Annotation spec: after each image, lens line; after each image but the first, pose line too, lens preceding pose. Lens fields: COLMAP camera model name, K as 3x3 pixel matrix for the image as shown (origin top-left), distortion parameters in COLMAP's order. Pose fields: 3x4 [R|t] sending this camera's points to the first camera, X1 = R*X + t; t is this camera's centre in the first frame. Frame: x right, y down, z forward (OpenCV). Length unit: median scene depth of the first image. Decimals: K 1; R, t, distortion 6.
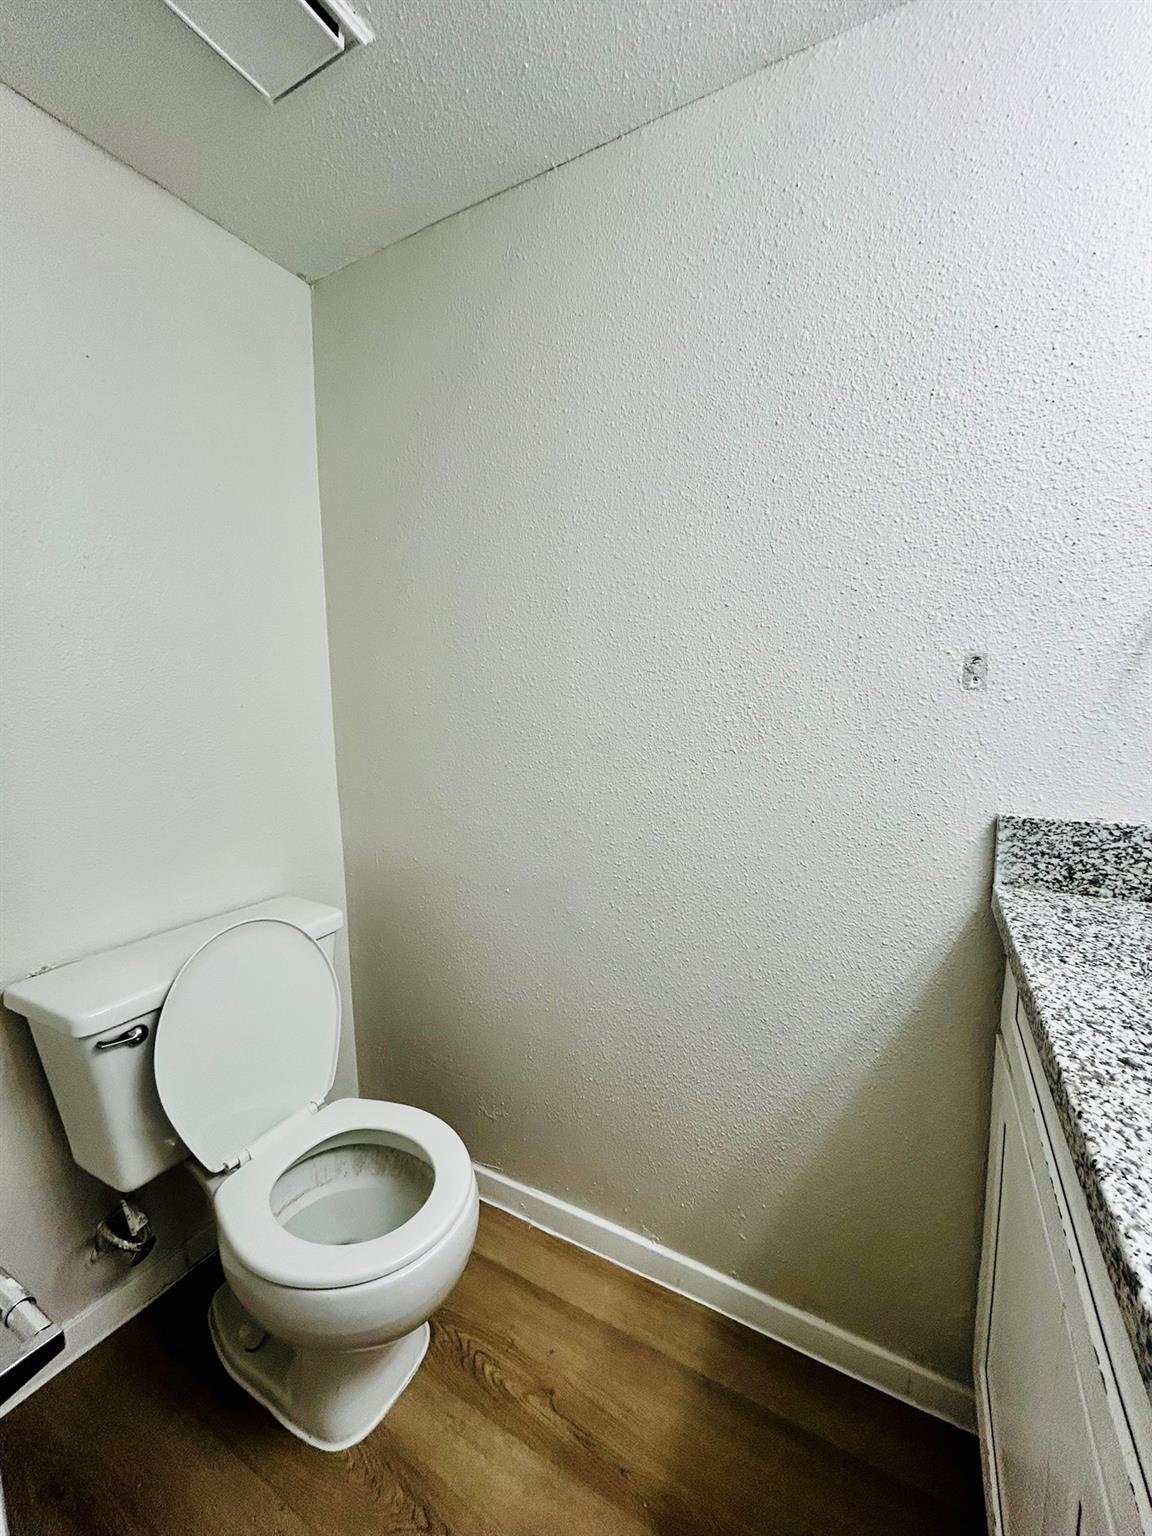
lens RADIAL K [[619.6, 0, 580.9], [0, 619.6, 766.8], [0, 0, 1]] dist [-0.000283, 0.000930]
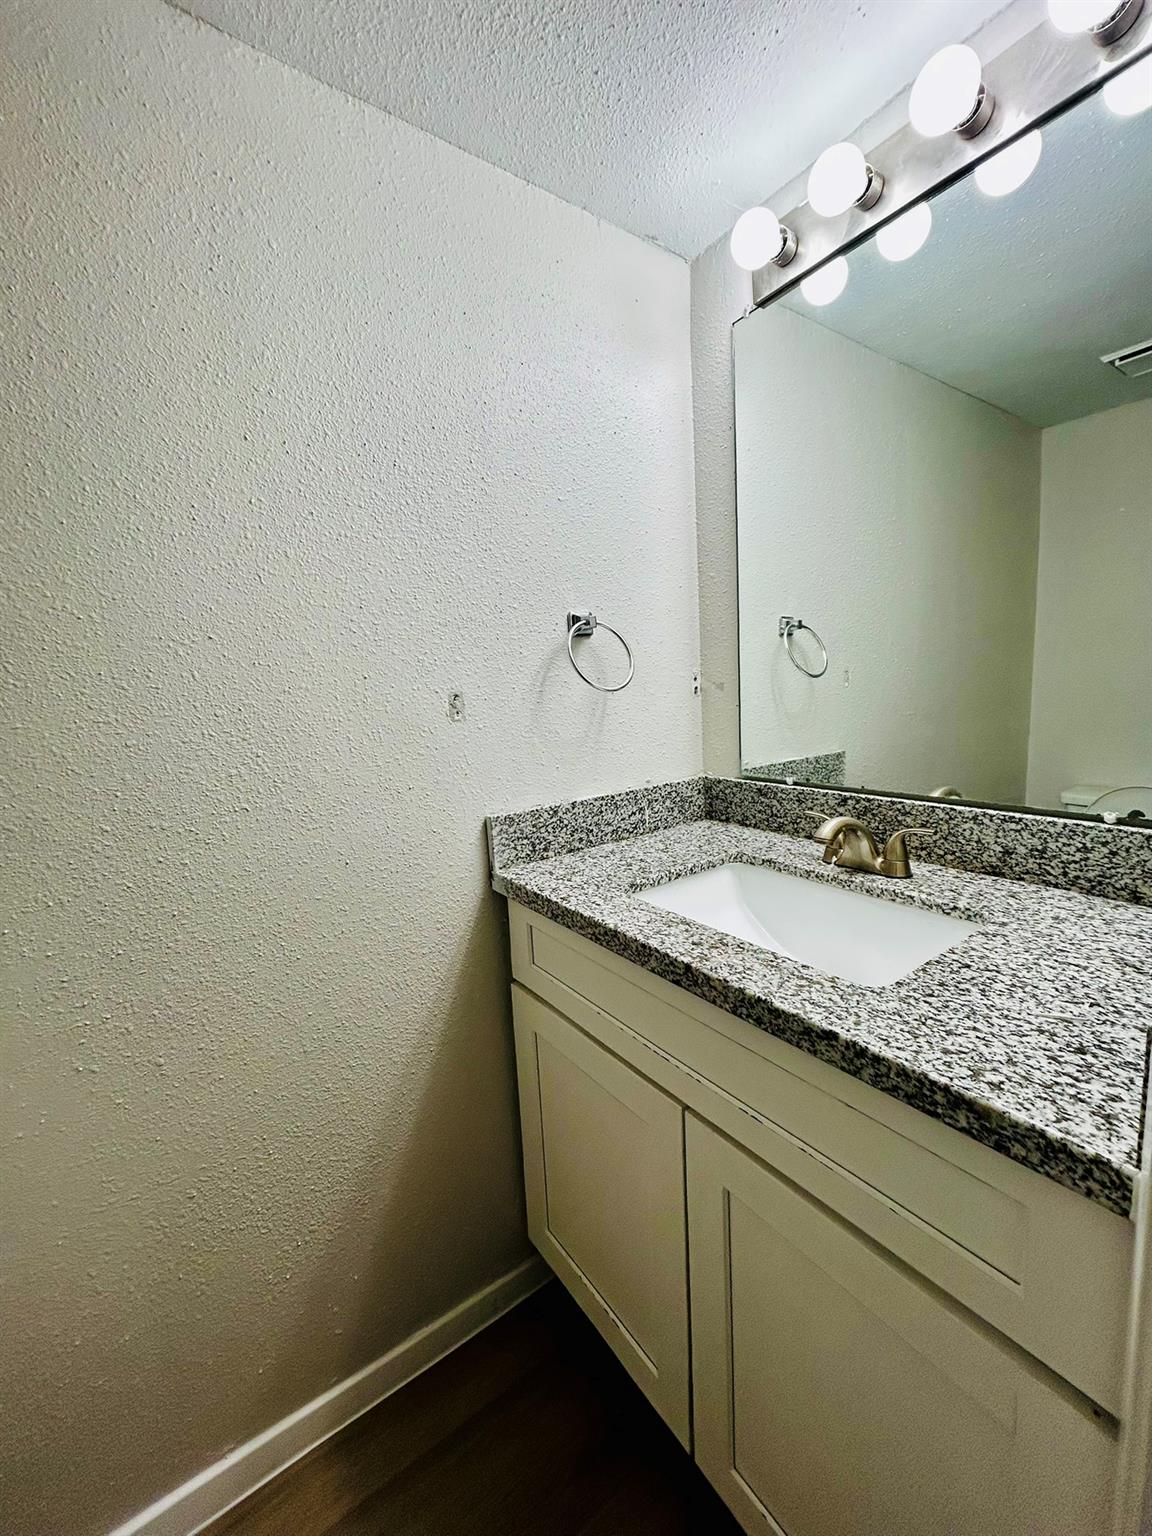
lens RADIAL K [[619.6, 0, 581.0], [0, 619.6, 768.1], [0, 0, 1]] dist [-0.000283, 0.000930]
pose [[0.435298, -0.136864, 0.889822, -0.374732], [0.153353, 0.985205, 0.076515, -0.093046], [-0.887129, 0.103151, 0.449846, 0.252630]]
